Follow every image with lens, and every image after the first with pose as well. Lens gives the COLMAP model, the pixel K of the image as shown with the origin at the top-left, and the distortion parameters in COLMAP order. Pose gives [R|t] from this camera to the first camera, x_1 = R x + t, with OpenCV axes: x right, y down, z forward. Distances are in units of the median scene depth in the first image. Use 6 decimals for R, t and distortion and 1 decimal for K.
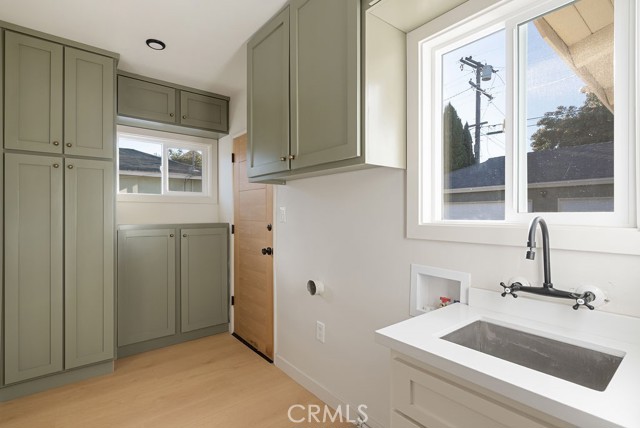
lens RADIAL K [[326.7, 0, 318.0], [0, 326.7, 212.7], [0, 0, 1]] dist [-0.003188, -0.000584]
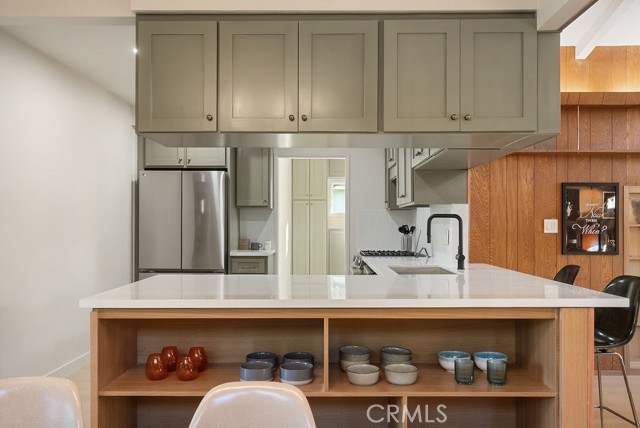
lens RADIAL K [[523.0, 0, 322.3], [0, 523.0, 218.3], [0, 0, 1]] dist [0.004250, -0.000258]
pose [[0.815623, -0.003985, -0.578570, 1.618197], [0.000332, 0.999979, -0.006420, -0.006714], [0.578584, 0.005044, 0.815608, -2.213319]]
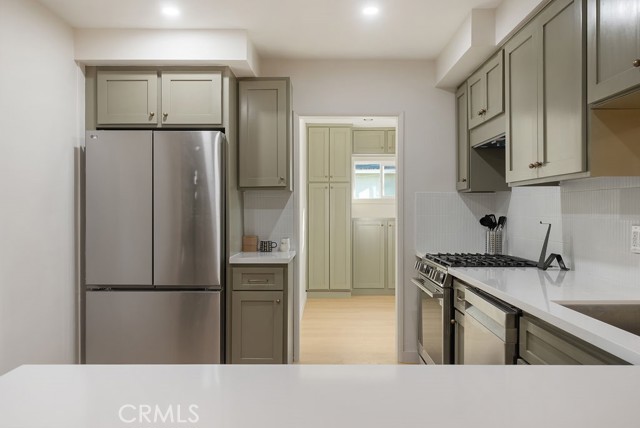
lens RADIAL K [[513.2, 0, 317.8], [0, 513.2, 210.5], [0, 0, 1]] dist [0.002221, 0.001587]
pose [[0.811730, -0.000543, -0.584032, 1.002012], [0.002512, 0.999994, 0.002561, -0.009907], [0.584027, -0.003546, 0.811726, -1.598572]]
